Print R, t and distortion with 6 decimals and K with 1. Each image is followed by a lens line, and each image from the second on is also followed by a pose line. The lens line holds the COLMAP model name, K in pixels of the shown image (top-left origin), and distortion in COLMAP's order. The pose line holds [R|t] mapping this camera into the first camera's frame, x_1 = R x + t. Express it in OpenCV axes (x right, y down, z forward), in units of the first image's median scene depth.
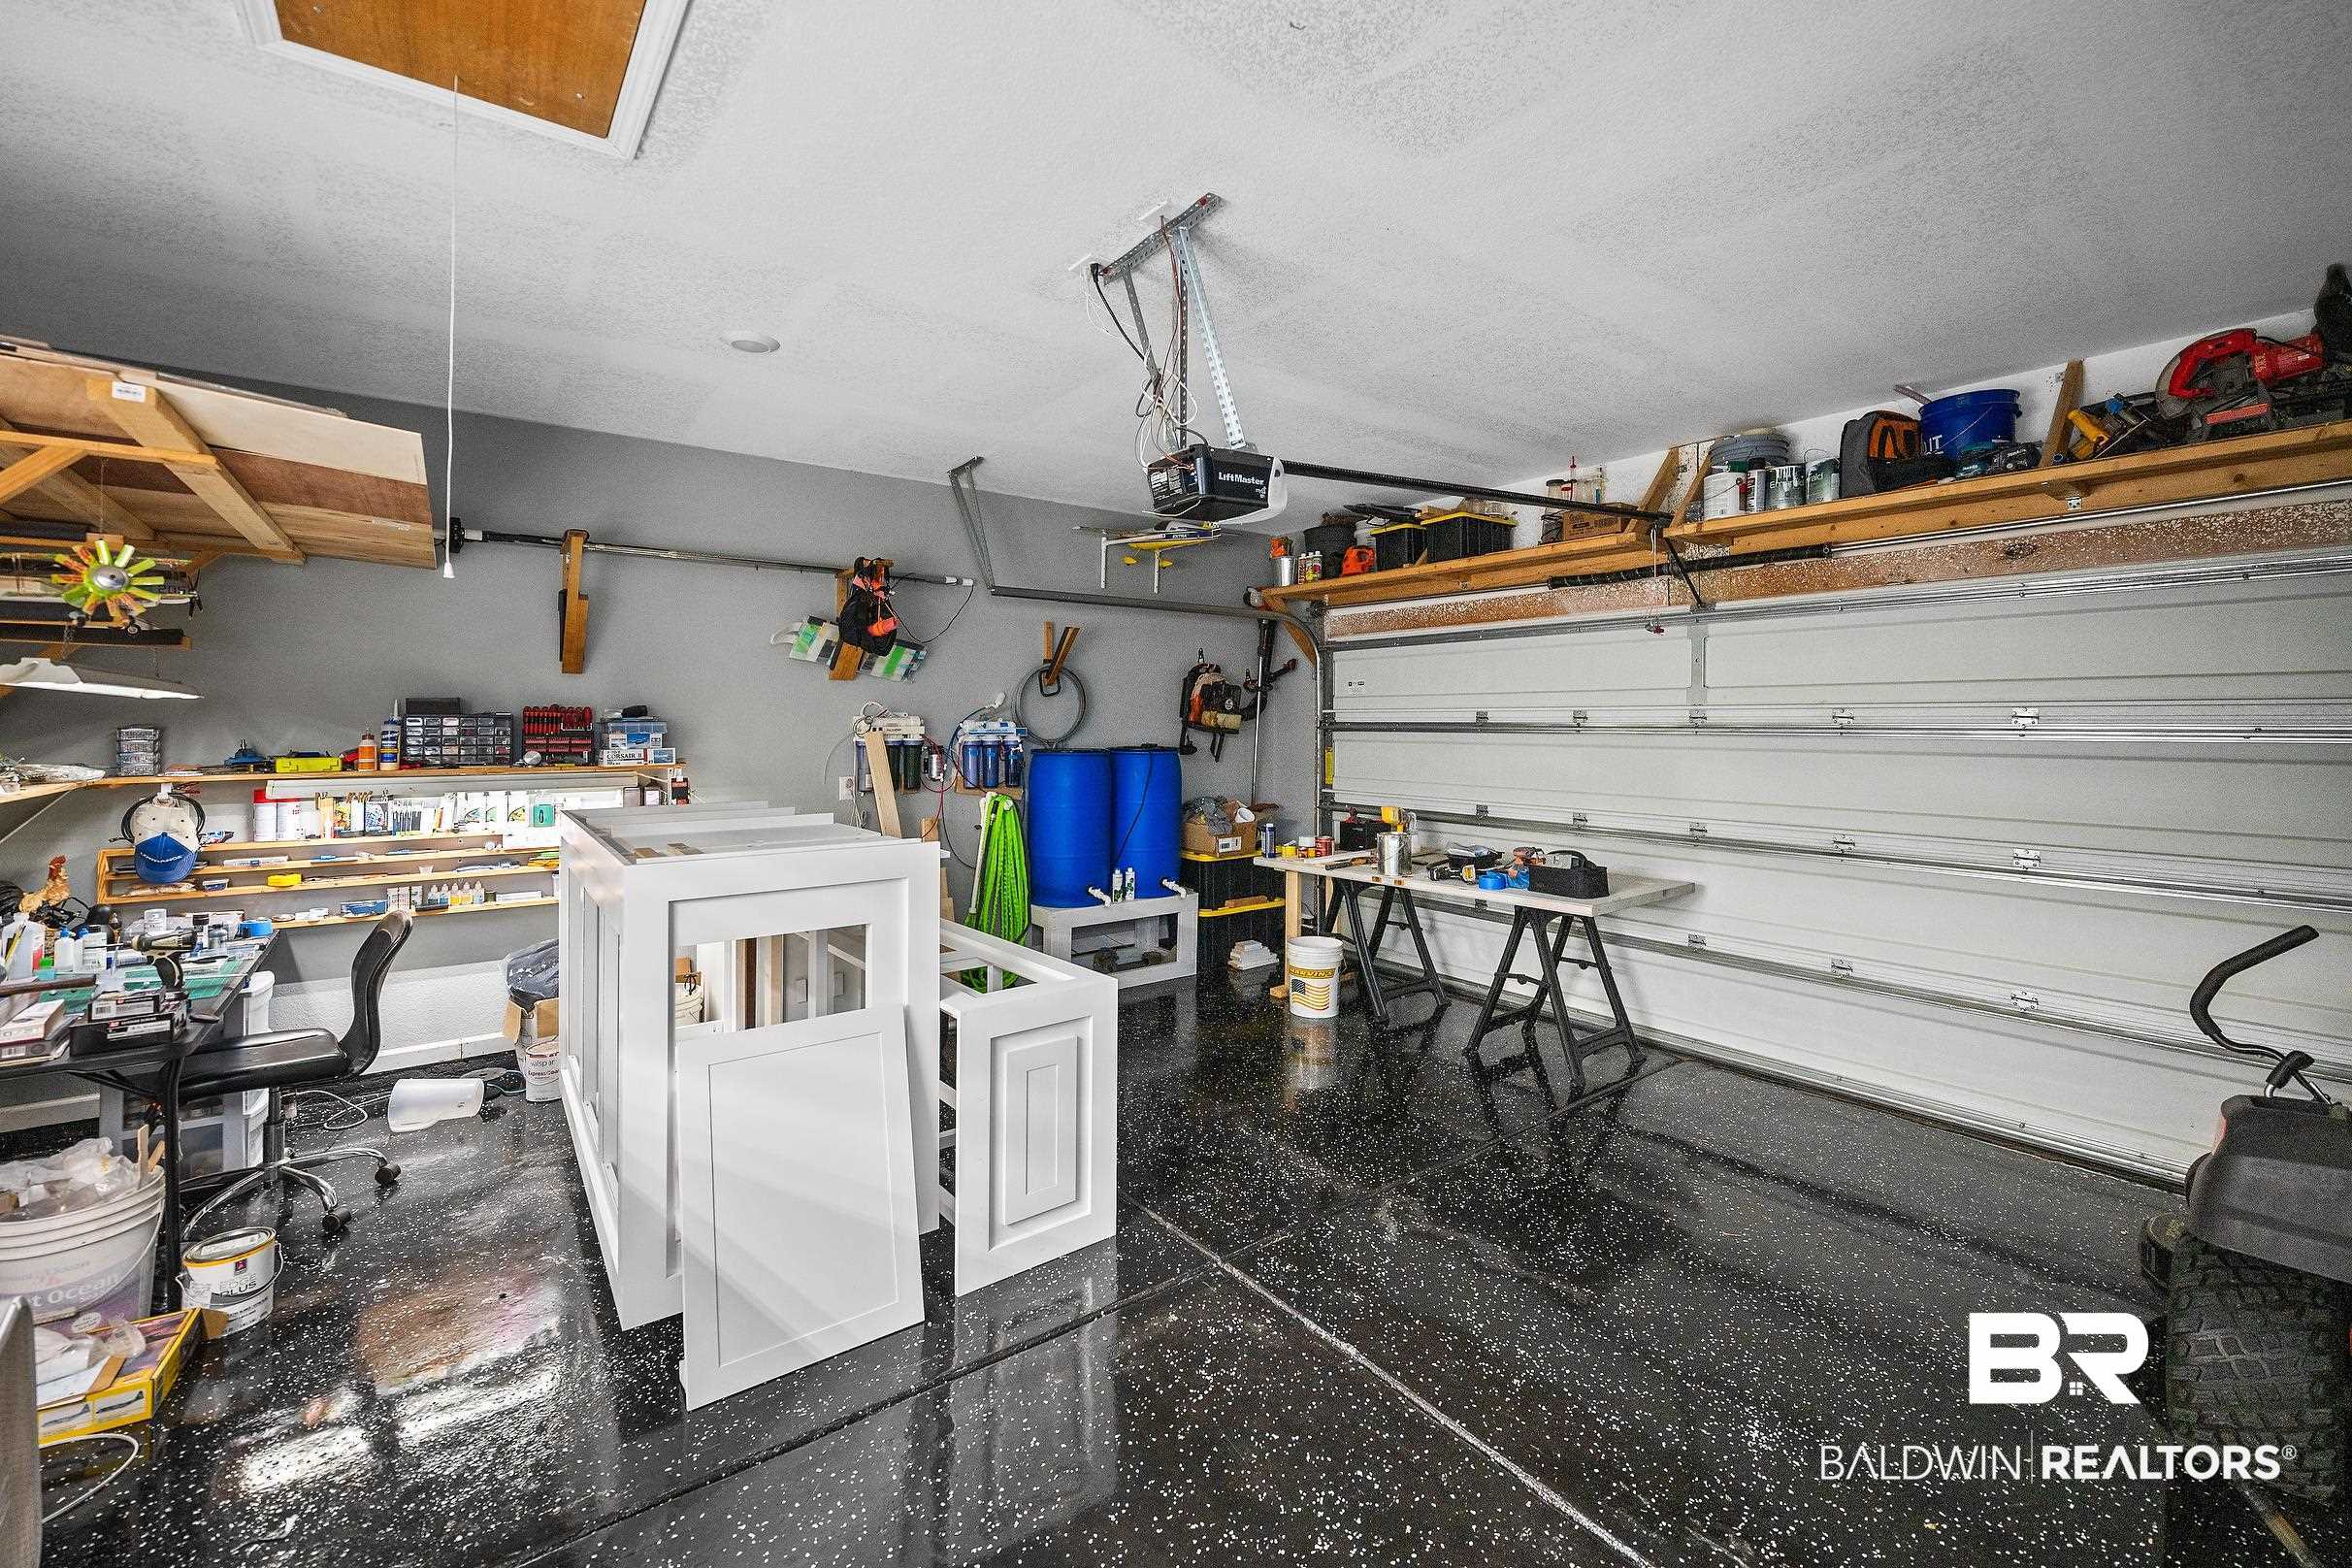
lens RADIAL K [[969.9, 0, 1191.3], [0, 969.9, 690.5], [0, 0, 1]] dist [-0.001718, -0.000179]
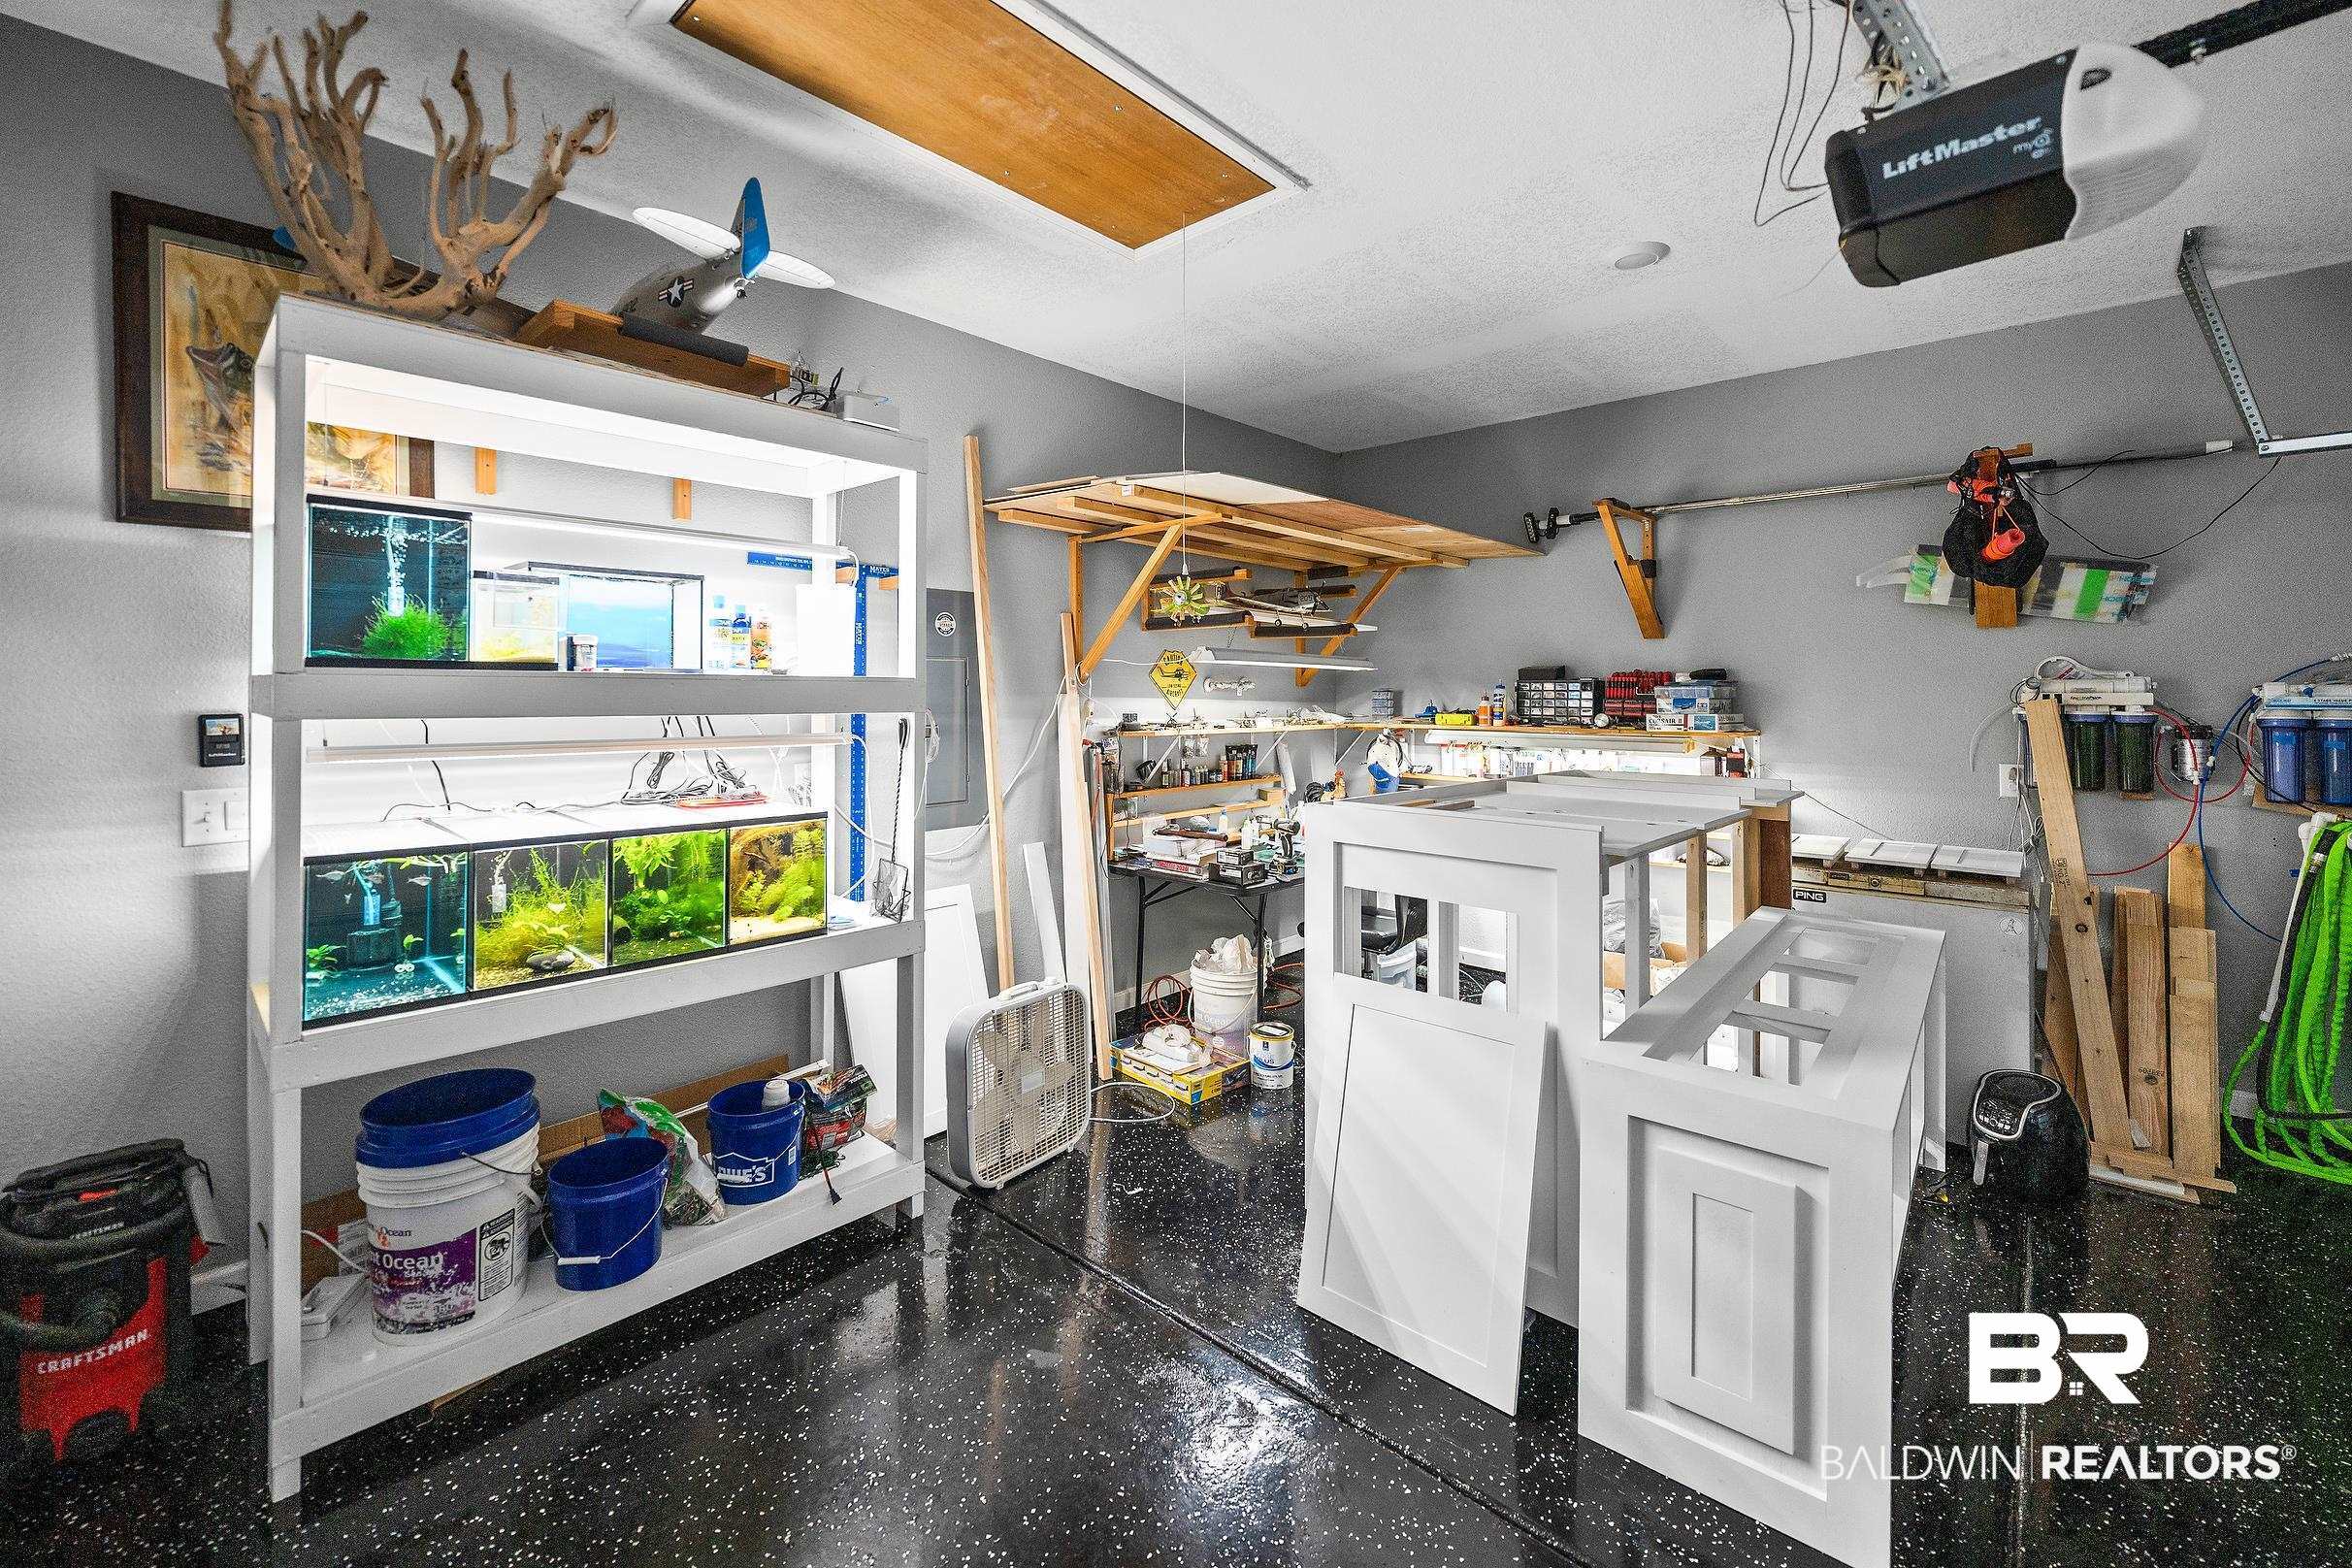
lens RADIAL K [[969.9, 0, 1191.3], [0, 969.9, 690.5], [0, 0, 1]] dist [-0.001718, -0.000179]
pose [[0.186081, 0.000579, -0.982534, 0.264771], [0.031075, 0.999496, 0.006475, 0.014751], [0.982043, -0.031737, 0.185969, 0.335096]]
